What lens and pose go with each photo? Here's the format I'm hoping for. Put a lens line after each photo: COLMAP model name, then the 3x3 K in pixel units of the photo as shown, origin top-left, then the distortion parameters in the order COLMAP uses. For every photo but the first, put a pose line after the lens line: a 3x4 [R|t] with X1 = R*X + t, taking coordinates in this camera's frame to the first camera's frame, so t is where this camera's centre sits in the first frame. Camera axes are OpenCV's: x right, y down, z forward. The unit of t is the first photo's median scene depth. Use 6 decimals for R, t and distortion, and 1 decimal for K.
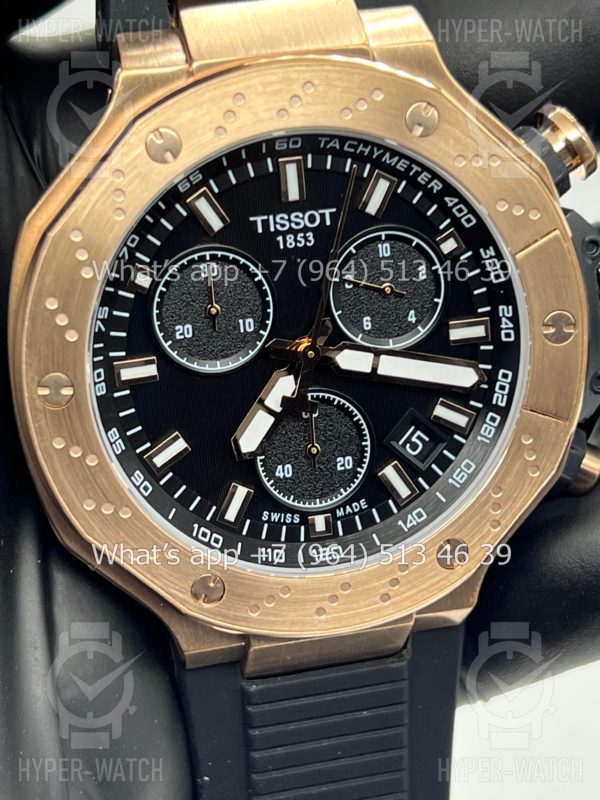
lens RADIAL K [[1933.8, 0, 280.1], [0, 1933.8, 405.4], [0, 0, 1]] dist [0.181652, 0.000000]
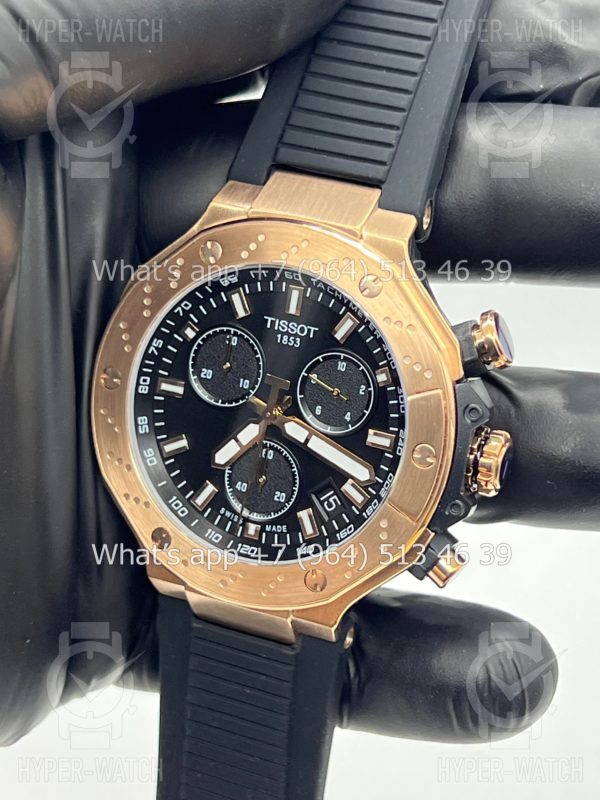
lens RADIAL K [[1933.8, 0, 297.7], [0, 1933.8, 398.7], [0, 0, 1]] dist [0.181652, 0.000000]
pose [[0.793420, 0.313662, -0.521632, 0.804822], [-0.357341, 0.933801, 0.017977, -0.072420], [0.492740, 0.172137, 0.852981, -0.261532]]
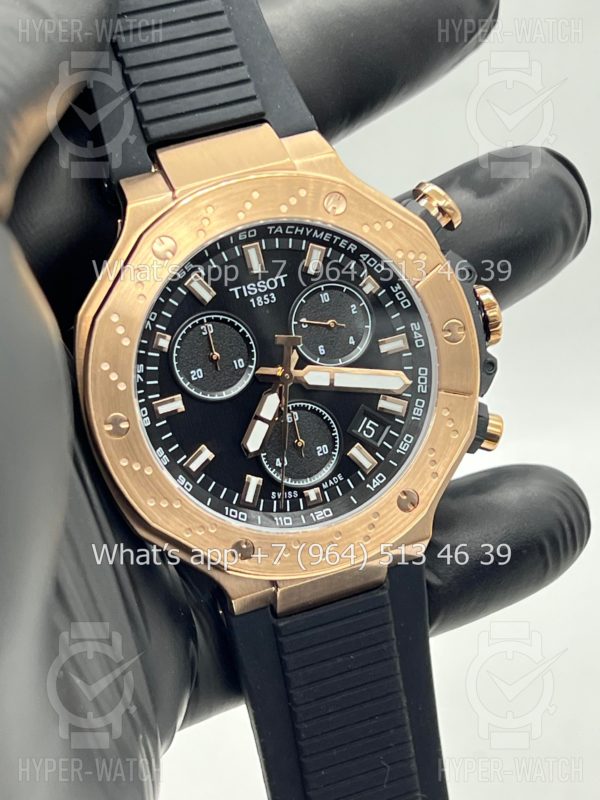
lens RADIAL K [[1933.8, 0, 298.8], [0, 1933.8, 402.4], [0, 0, 1]] dist [0.181652, 0.000000]
pose [[0.986118, -0.162444, 0.034402, -0.027686], [0.164785, 0.982883, -0.082383, 0.112261], [-0.020431, 0.086908, 0.996007, -0.426876]]
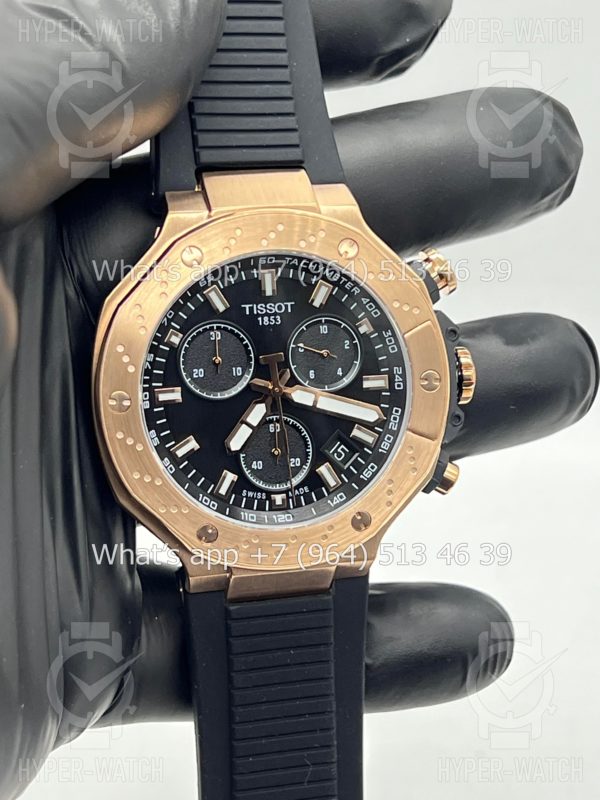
lens RADIAL K [[1933.8, 0, 304.1], [0, 1933.8, 379.0], [0, 0, 1]] dist [0.181652, 0.000000]
pose [[0.998843, 0.034545, 0.033447, -0.015376], [-0.029513, 0.989607, -0.140736, 0.190495], [-0.037961, 0.139586, 0.989482, -0.598937]]
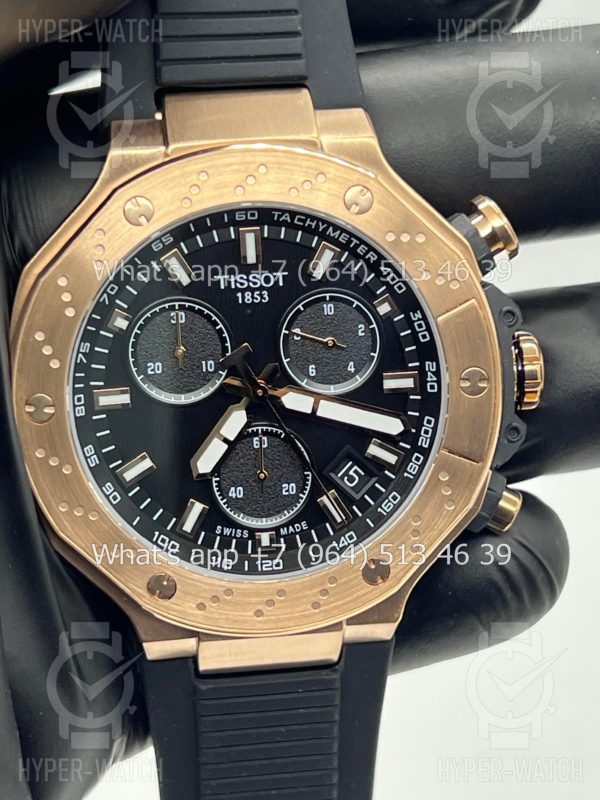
lens RADIAL K [[1933.8, 0, 303.5], [0, 1933.8, 397.0], [0, 0, 1]] dist [0.181652, 0.000000]
pose [[0.993555, 0.048641, -0.102388, 0.163799], [-0.056877, 0.995242, -0.079116, 0.068417], [0.098053, 0.084429, 0.991593, -0.173054]]
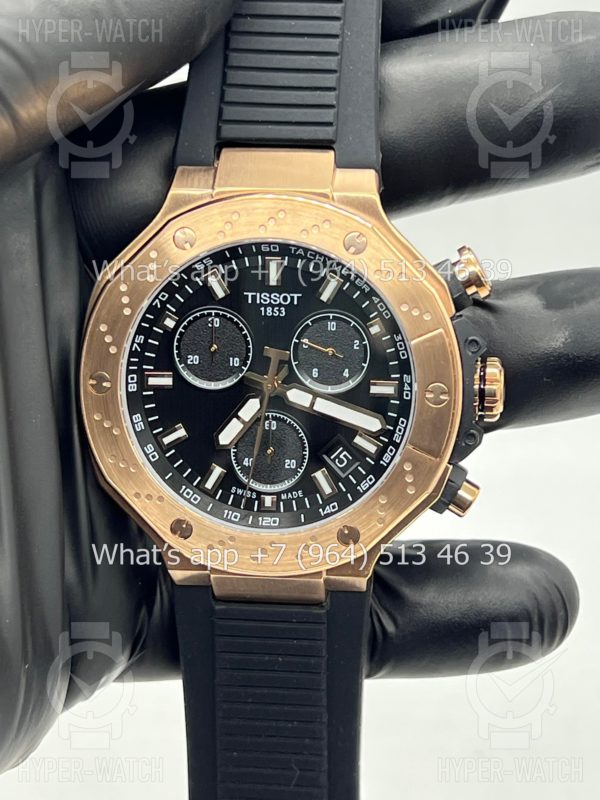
lens RADIAL K [[1933.8, 0, 298.7], [0, 1933.8, 404.2], [0, 0, 1]] dist [0.181652, 0.000000]
pose [[0.943068, 0.147200, -0.298252, 0.490693], [-0.164987, 0.985667, -0.035216, 0.036874], [0.288794, 0.082418, 0.953837, -0.438370]]
